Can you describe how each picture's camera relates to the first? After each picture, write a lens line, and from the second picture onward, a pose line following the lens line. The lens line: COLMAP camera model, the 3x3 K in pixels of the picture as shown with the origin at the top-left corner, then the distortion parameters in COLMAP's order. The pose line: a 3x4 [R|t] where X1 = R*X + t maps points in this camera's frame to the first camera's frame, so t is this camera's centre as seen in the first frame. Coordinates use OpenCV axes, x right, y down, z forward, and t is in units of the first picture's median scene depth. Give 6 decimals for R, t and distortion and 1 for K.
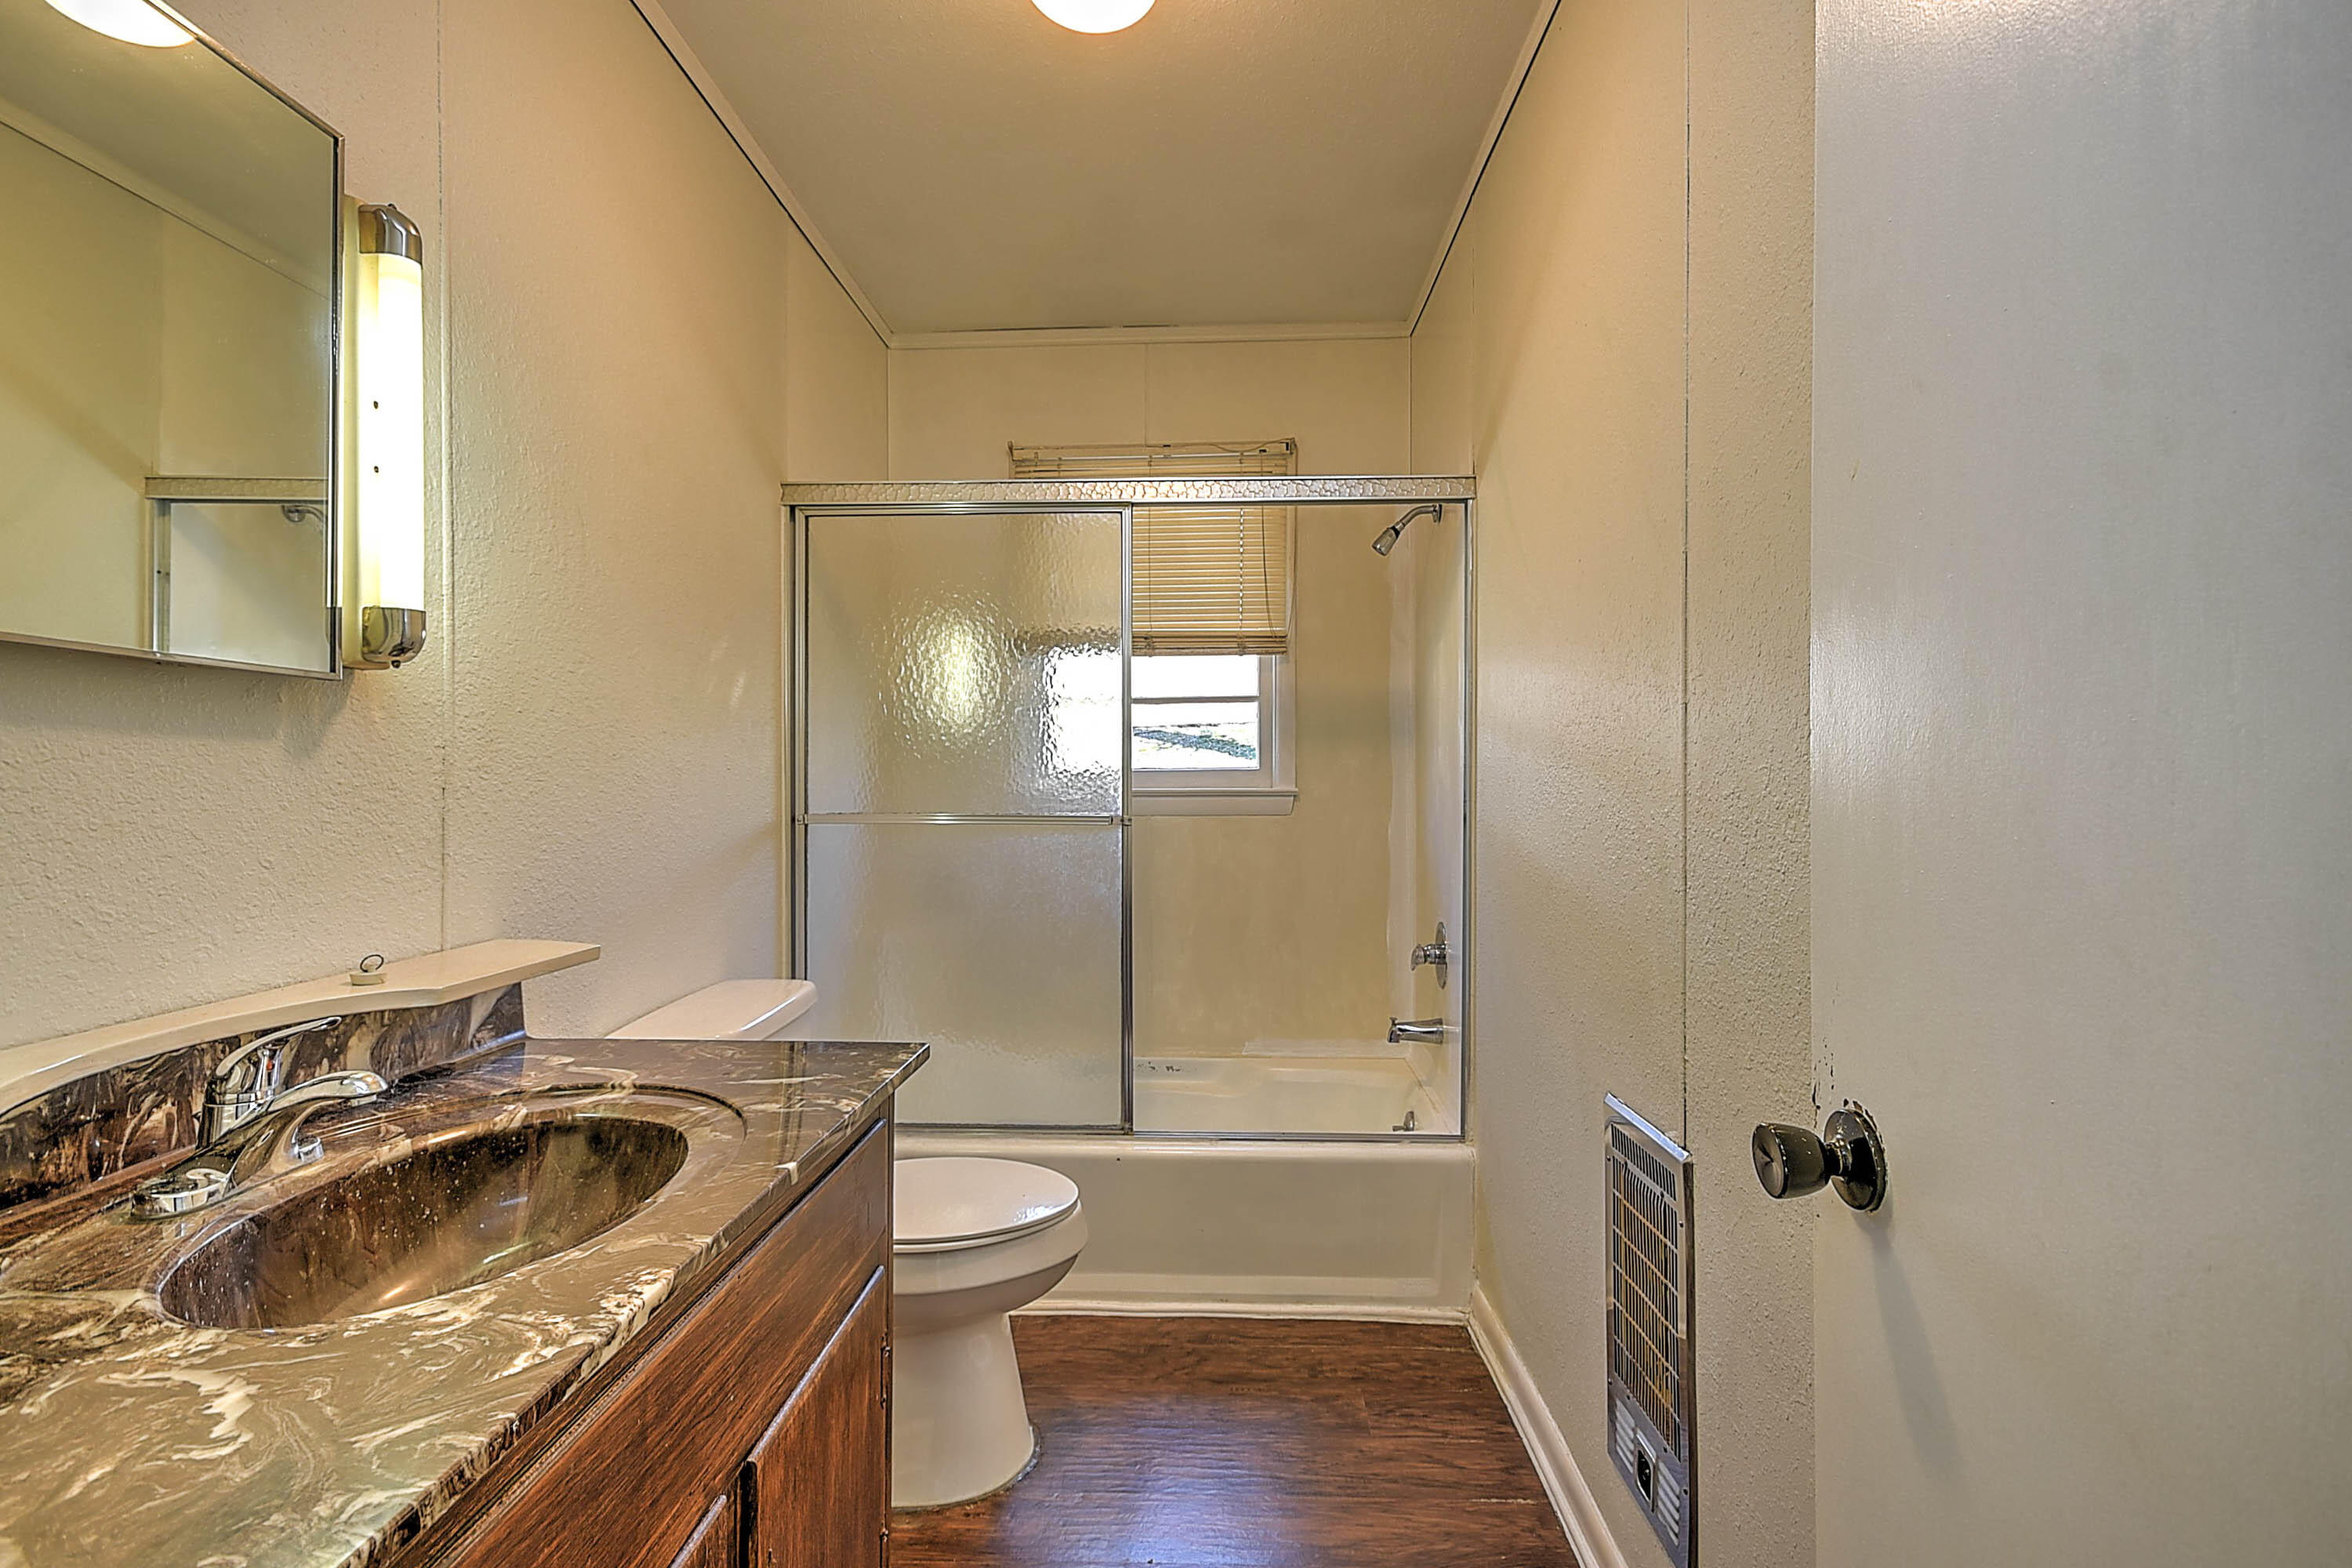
lens RADIAL K [[1065.5, 0, 1190.9], [0, 1065.5, 789.7], [0, 0, 1]] dist [0.023831, -0.010624]
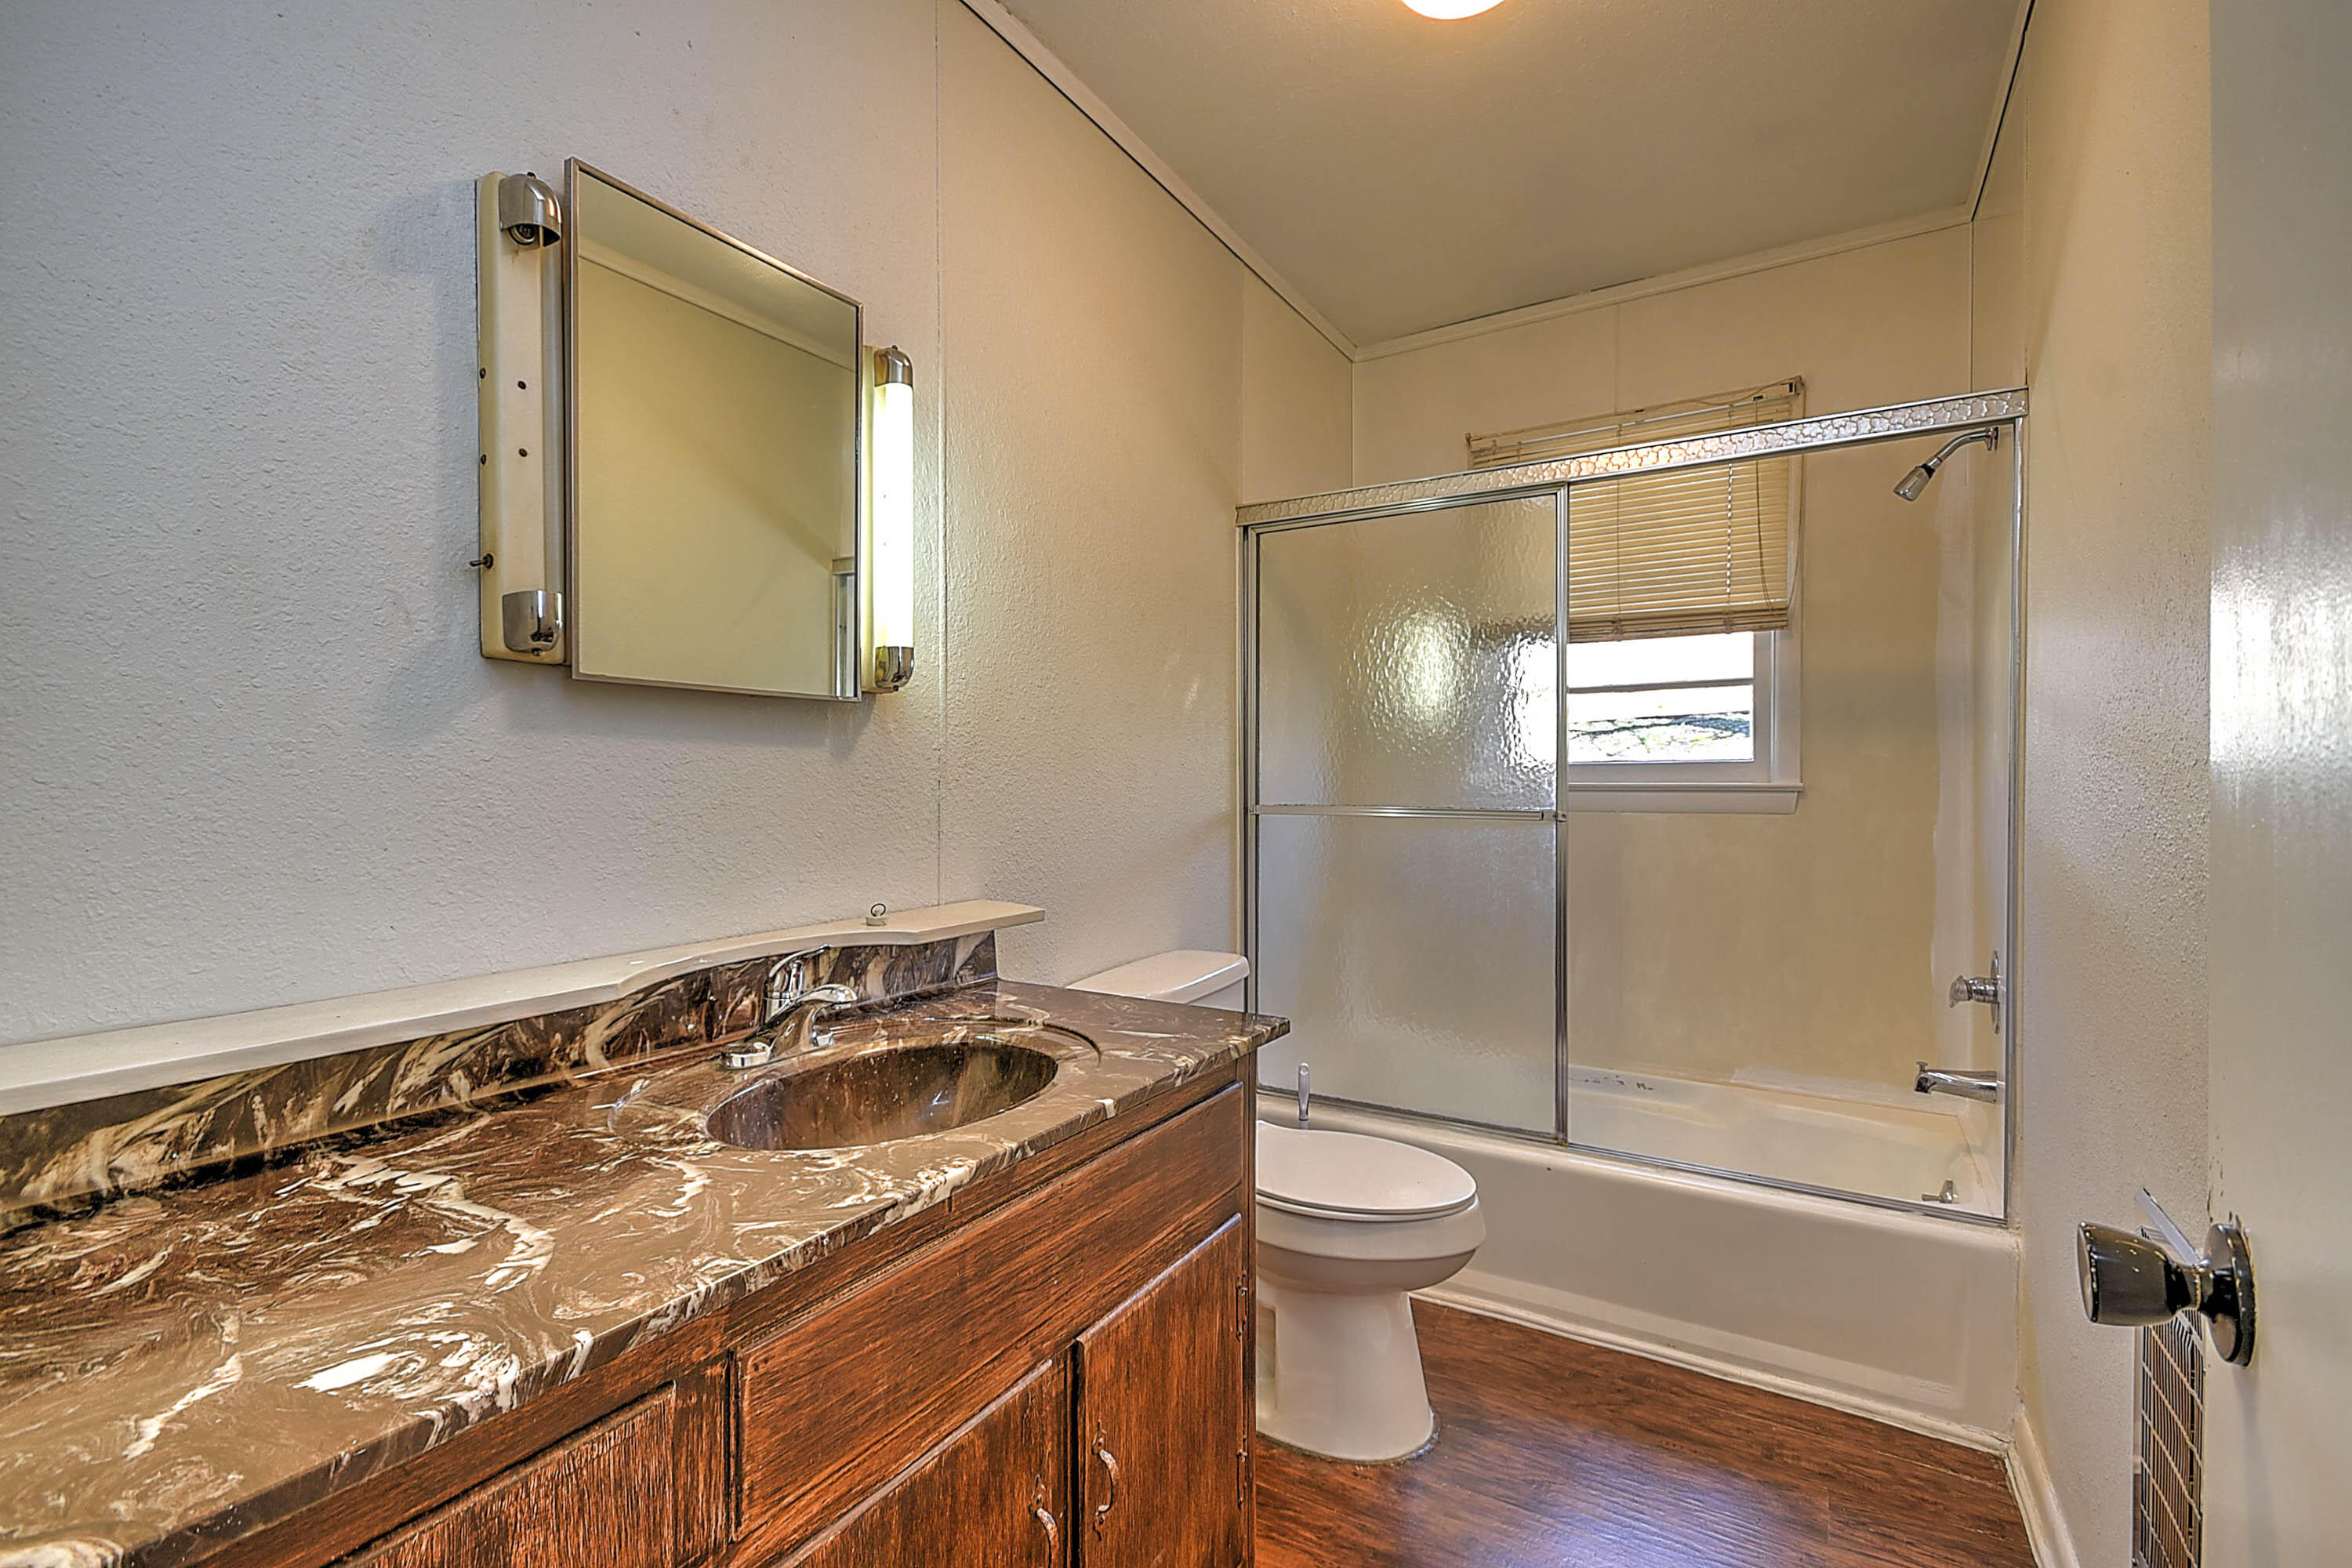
lens RADIAL K [[1065.5, 0, 1190.9], [0, 1065.5, 789.7], [0, 0, 1]] dist [0.023831, -0.010624]
pose [[0.875132, 0.007696, -0.483823, 0.151117], [-0.004424, 0.999959, 0.007905, -0.001644], [0.483864, -0.004777, 0.875130, 0.007432]]
